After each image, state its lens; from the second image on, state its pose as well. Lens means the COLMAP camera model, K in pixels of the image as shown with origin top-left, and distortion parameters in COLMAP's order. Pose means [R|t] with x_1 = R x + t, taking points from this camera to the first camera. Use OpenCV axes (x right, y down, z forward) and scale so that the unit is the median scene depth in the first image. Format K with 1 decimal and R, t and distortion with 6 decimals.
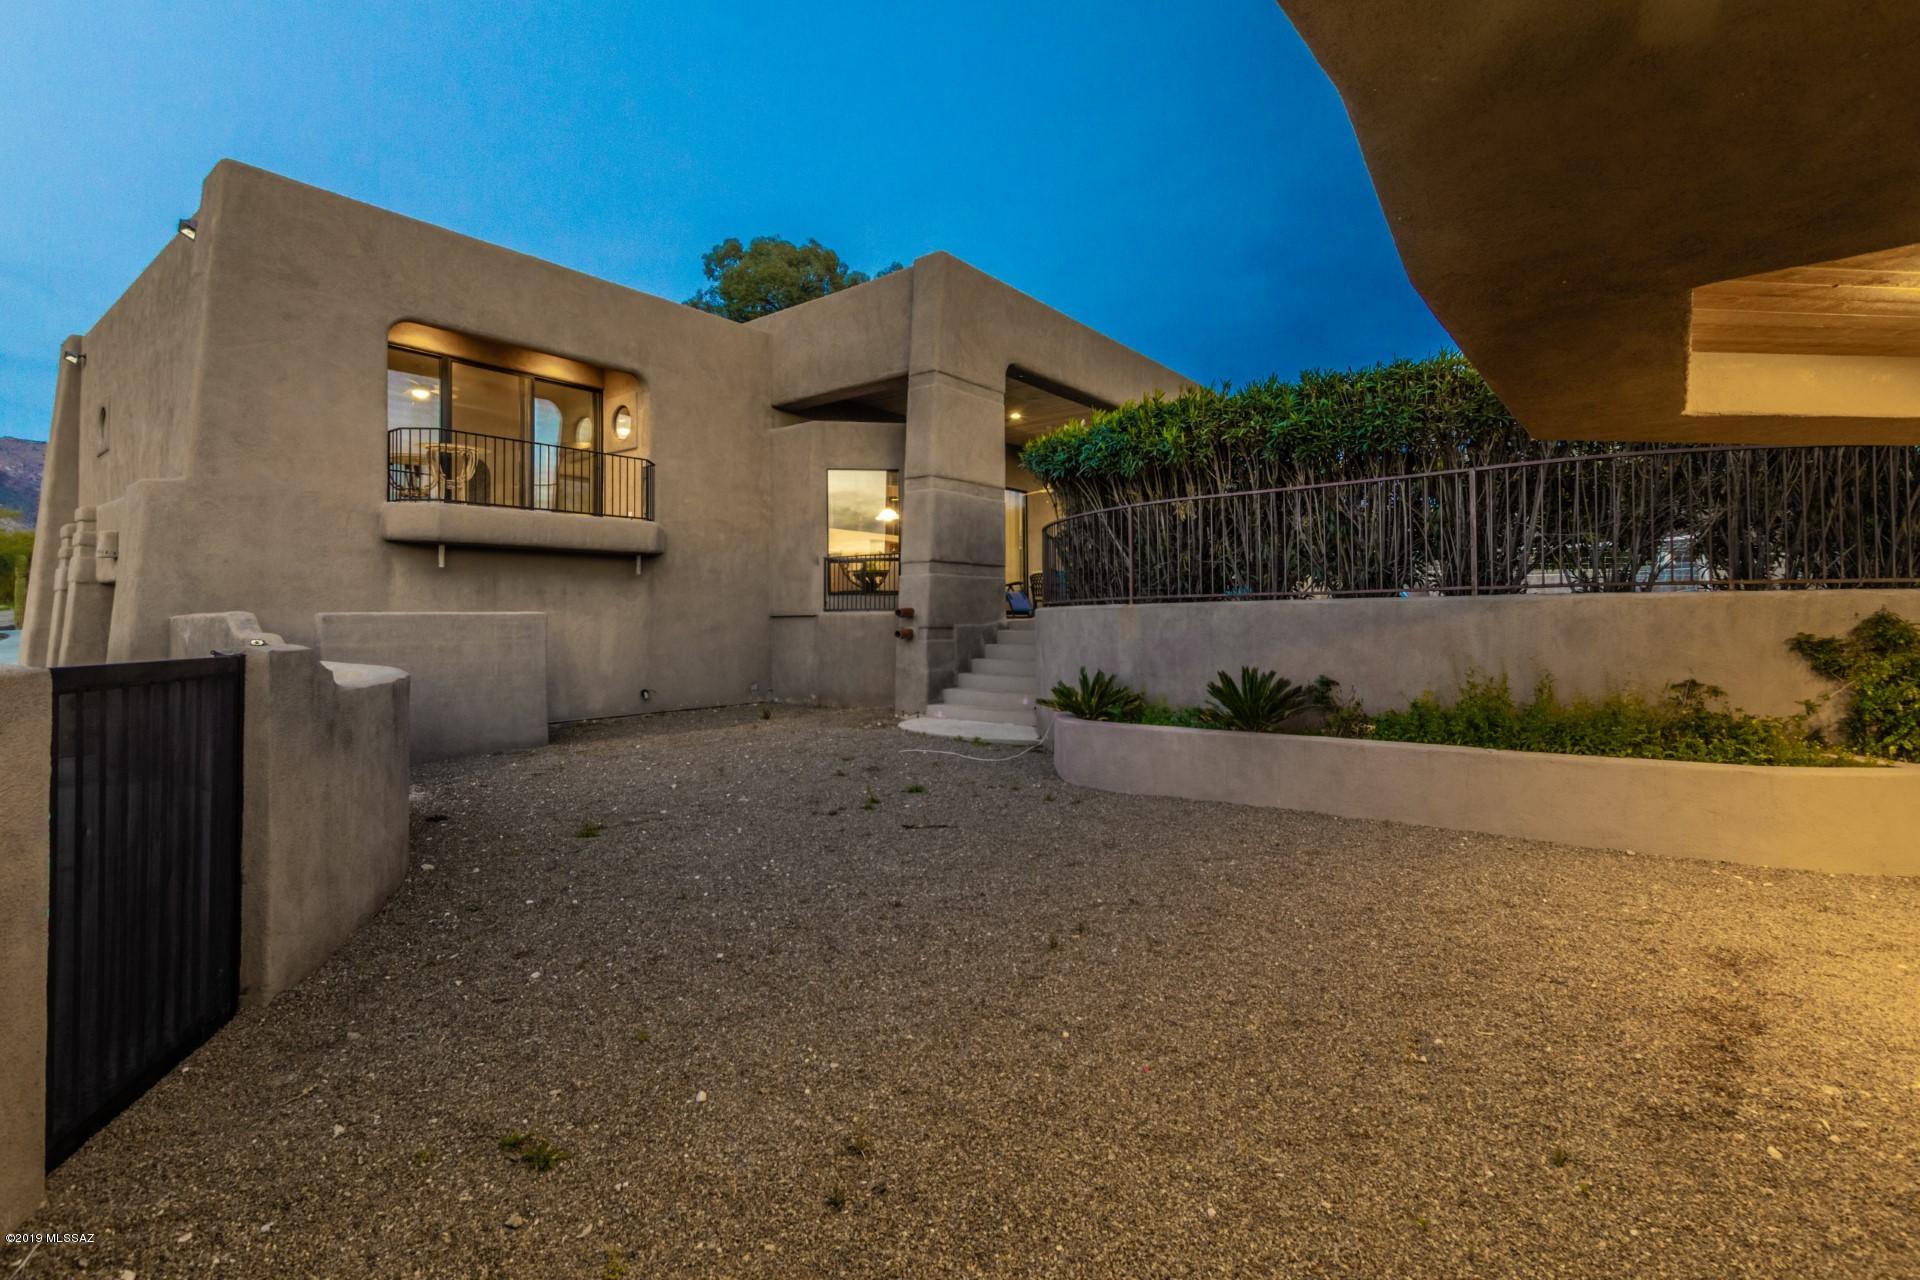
lens RADIAL K [[895.1, 0, 960.0], [0, 895.1, 640.0], [0, 0, 1]] dist [0.000622, 0.000195]
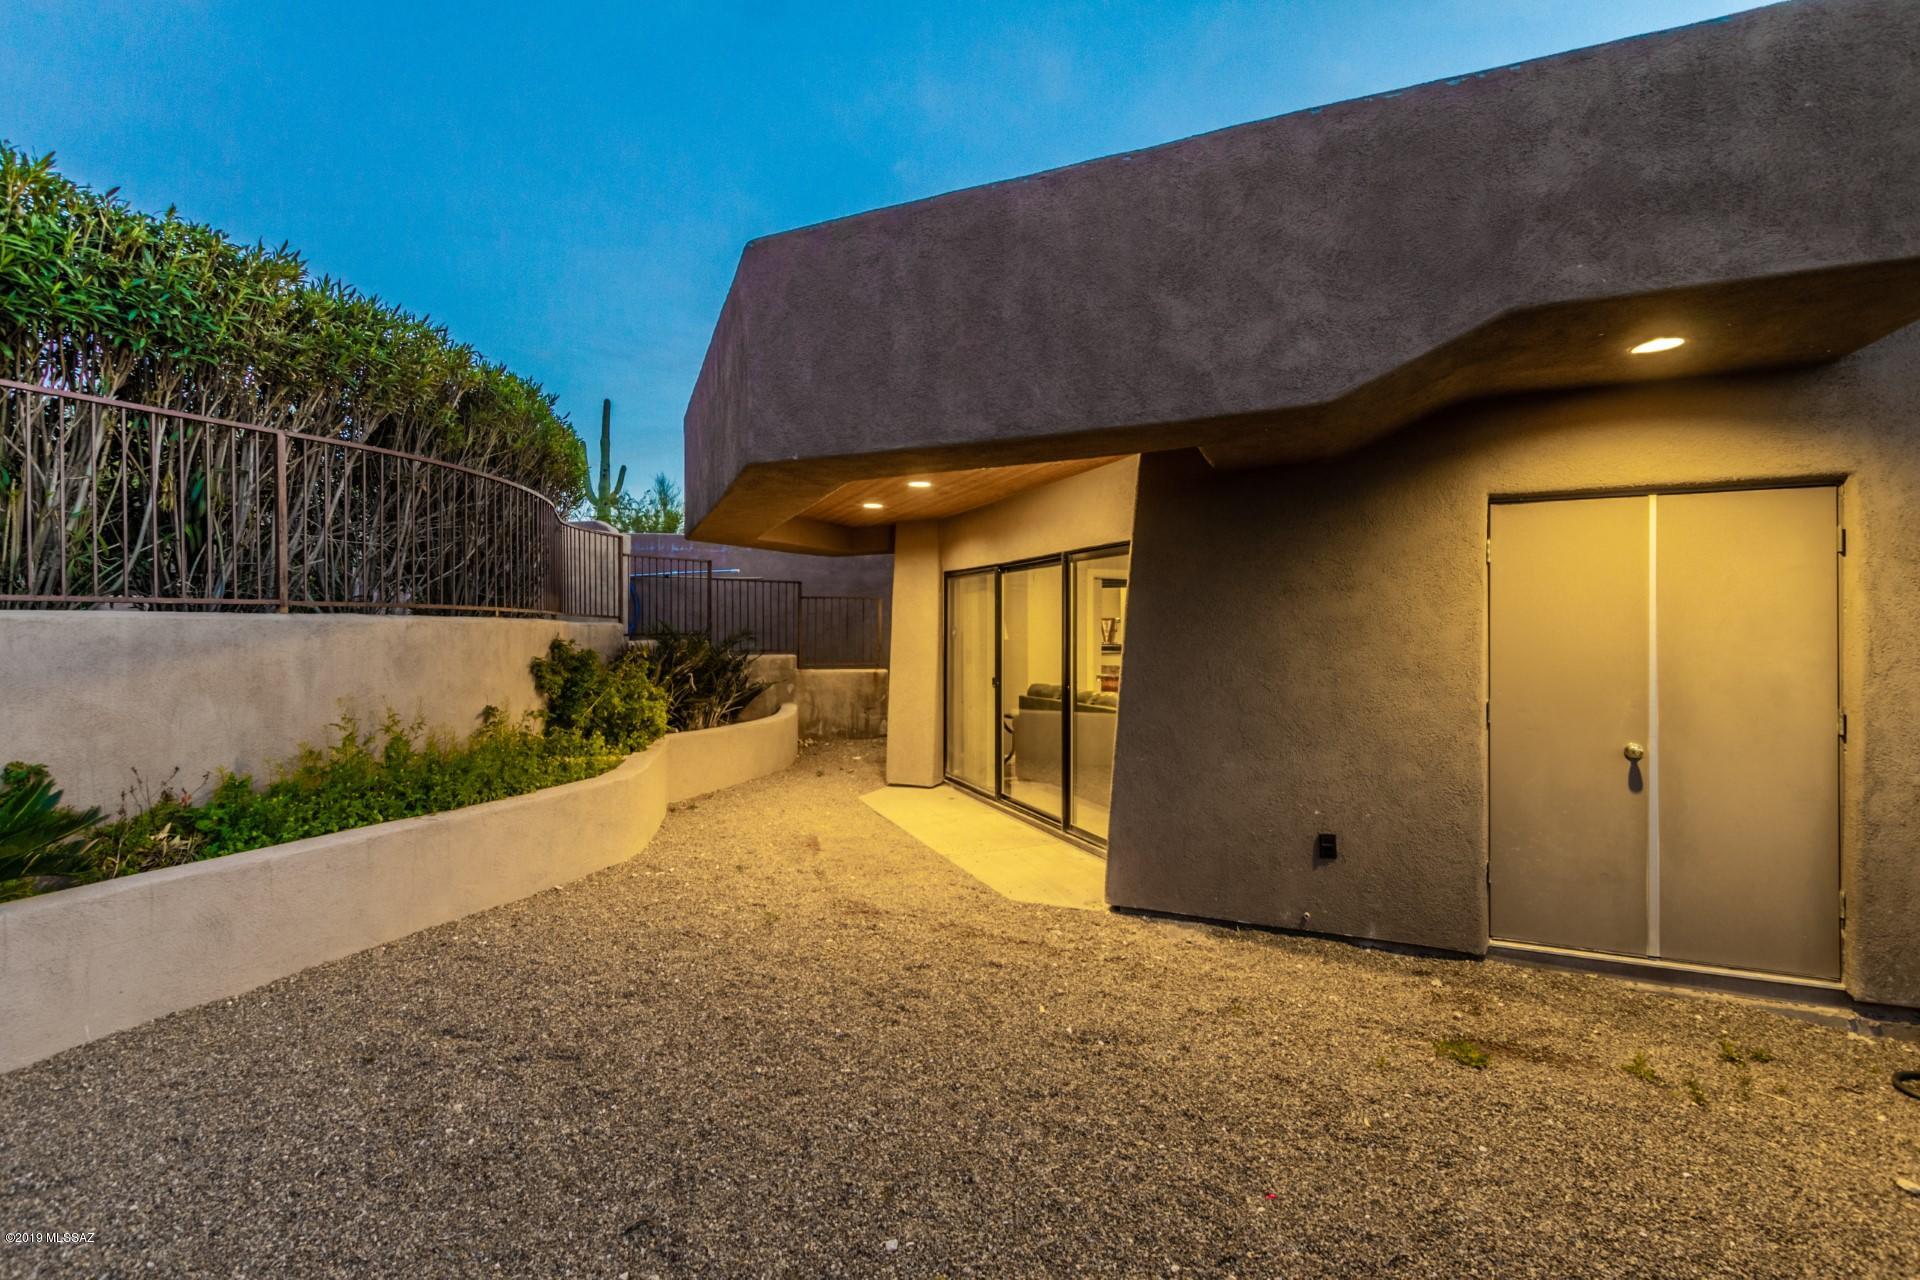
lens RADIAL K [[895.1, 0, 960.0], [0, 895.1, 640.0], [0, 0, 1]] dist [0.000622, 0.000195]
pose [[-0.271838, -0.004495, 0.962332, -0.240871], [0.022171, 0.999694, 0.010932, -0.024989], [-0.962088, 0.024308, -0.271655, 0.684801]]
